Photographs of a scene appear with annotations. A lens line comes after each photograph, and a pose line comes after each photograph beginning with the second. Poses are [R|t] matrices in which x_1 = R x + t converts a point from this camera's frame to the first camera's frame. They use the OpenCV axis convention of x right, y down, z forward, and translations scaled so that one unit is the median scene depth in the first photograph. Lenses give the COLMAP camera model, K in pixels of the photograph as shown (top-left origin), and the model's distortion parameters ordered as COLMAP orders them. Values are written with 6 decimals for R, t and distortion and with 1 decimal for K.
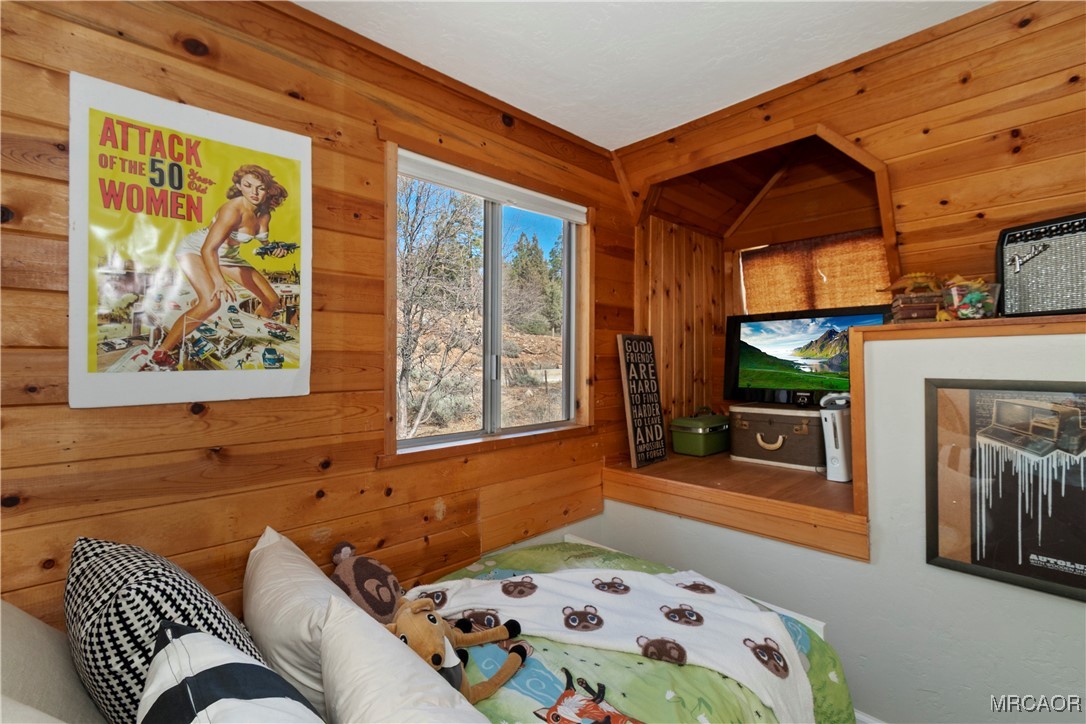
lens RADIAL K [[474.7, 0, 541.1], [0, 474.7, 356.5], [0, 0, 1]] dist [-0.002854, -0.000138]
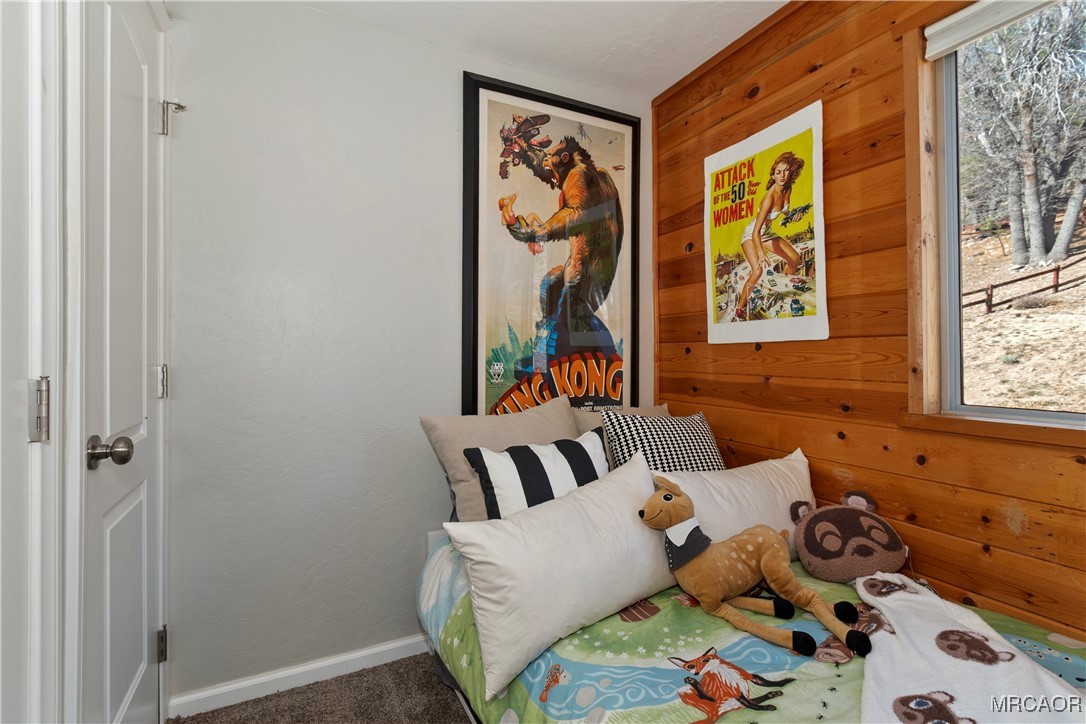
lens RADIAL K [[474.7, 0, 542.1], [0, 474.7, 357.4], [0, 0, 1]] dist [-0.002854, -0.000138]
pose [[-0.261084, 0.011686, -0.965245, 0.764252], [0.010209, 0.999904, 0.009345, 0.113345], [0.965262, -0.007415, -0.261178, 0.704755]]
